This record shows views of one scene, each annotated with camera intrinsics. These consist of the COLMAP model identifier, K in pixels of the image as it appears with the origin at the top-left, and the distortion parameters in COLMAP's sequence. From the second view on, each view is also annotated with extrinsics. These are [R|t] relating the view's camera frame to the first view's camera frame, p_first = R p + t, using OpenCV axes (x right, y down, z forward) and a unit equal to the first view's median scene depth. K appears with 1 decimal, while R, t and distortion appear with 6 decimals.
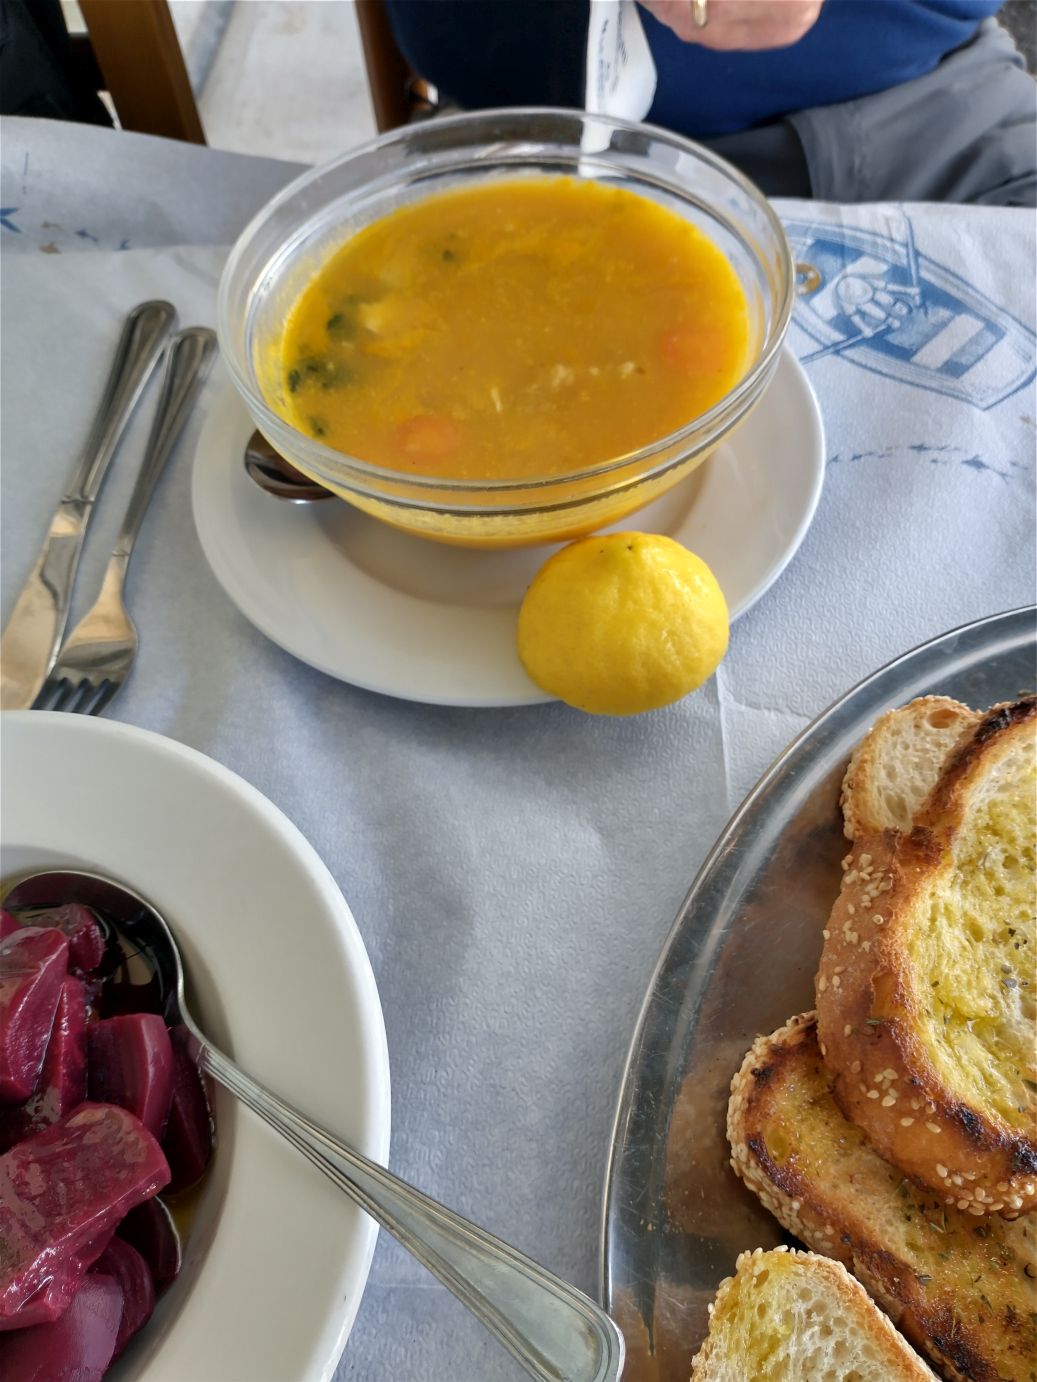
lens RADIAL K [[1084.8, 0, 522.0], [0, 1084.8, 658.5], [0, 0, 1]] dist [0.046128, -0.111591]
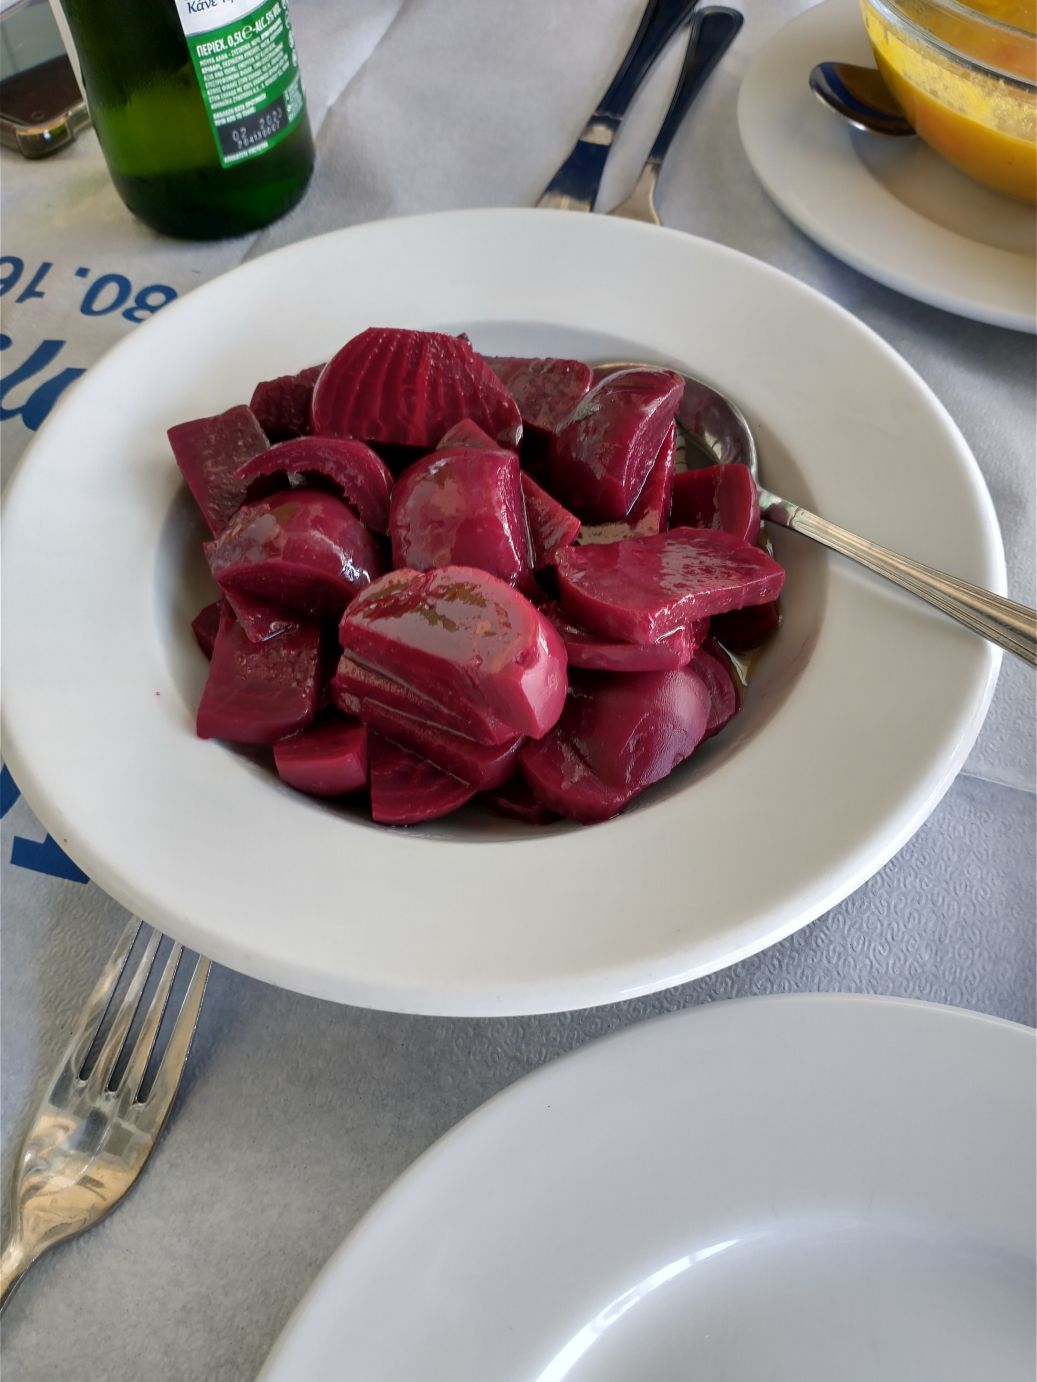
lens RADIAL K [[1084.8, 0, 541.1], [0, 1084.8, 676.4], [0, 0, 1]] dist [0.046128, -0.111591]
pose [[0.971162, 0.224748, -0.079575, -0.421074], [-0.224364, 0.974407, 0.013853, 0.561784], [0.080651, 0.004400, 0.996733, -0.014344]]
